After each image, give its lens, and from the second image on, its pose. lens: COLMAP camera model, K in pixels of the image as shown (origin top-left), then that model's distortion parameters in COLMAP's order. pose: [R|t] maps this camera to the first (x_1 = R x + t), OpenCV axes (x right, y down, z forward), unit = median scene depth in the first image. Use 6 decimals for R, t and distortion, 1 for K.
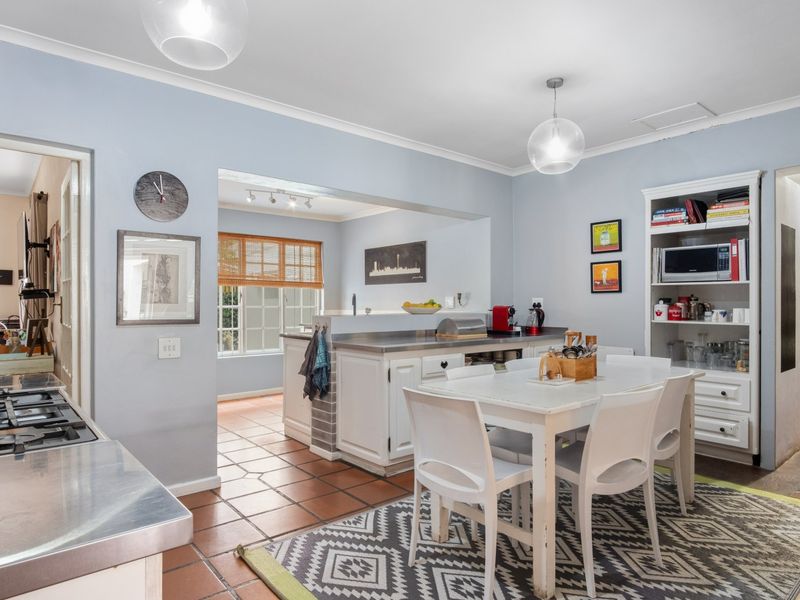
lens RADIAL K [[486.4, 0, 409.1], [0, 486.4, 297.6], [0, 0, 1]] dist [0.000273, -0.003108]
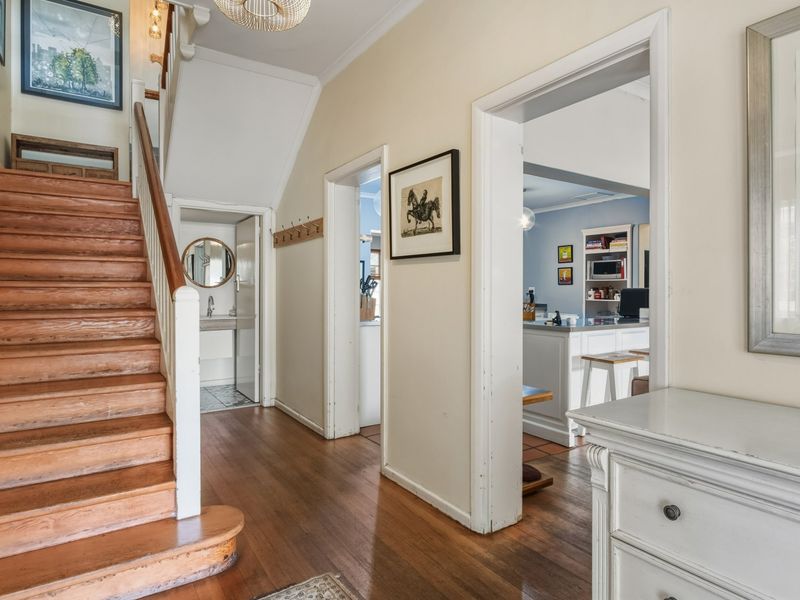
lens RADIAL K [[486.4, 0, 409.1], [0, 486.4, 297.6], [0, 0, 1]] dist [0.000273, -0.003108]
pose [[0.994343, 0.004423, -0.106122, 0.015601], [-0.002185, 0.999773, 0.021194, 0.001515], [0.106192, -0.020842, 0.994127, -0.960900]]
